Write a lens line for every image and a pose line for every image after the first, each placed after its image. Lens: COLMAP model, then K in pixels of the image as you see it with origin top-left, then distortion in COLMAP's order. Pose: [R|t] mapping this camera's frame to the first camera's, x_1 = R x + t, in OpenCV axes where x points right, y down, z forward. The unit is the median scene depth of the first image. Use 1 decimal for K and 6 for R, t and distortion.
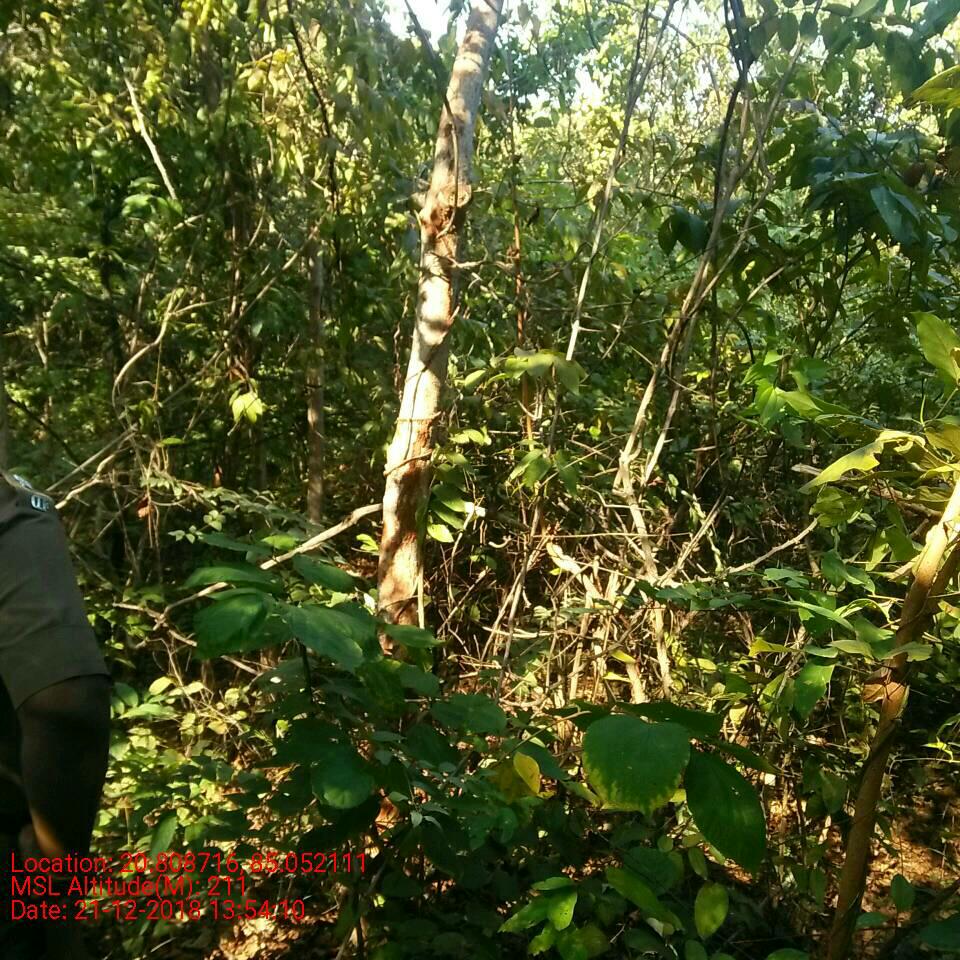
lens RADIAL K [[1011.8, 0, 479.0], [0, 1011.8, 483.9], [0, 0, 1]] dist [0.152331, -0.250478]
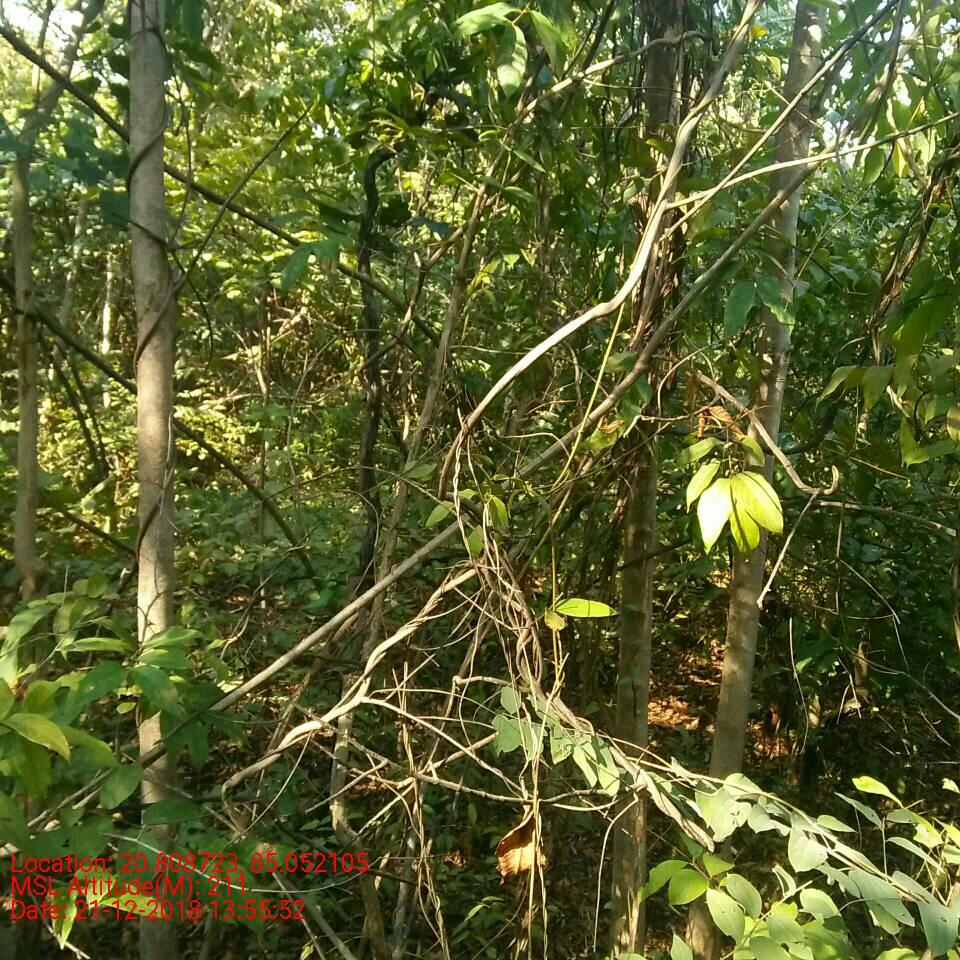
lens RADIAL K [[1011.8, 0, 479.0], [0, 1011.8, 483.9], [0, 0, 1]] dist [0.152331, -0.250478]
pose [[0.980572, 0.060691, -0.186533, -0.056397], [-0.069951, 0.996603, -0.043461, -0.013487], [0.183262, 0.055665, 0.981487, 0.136466]]
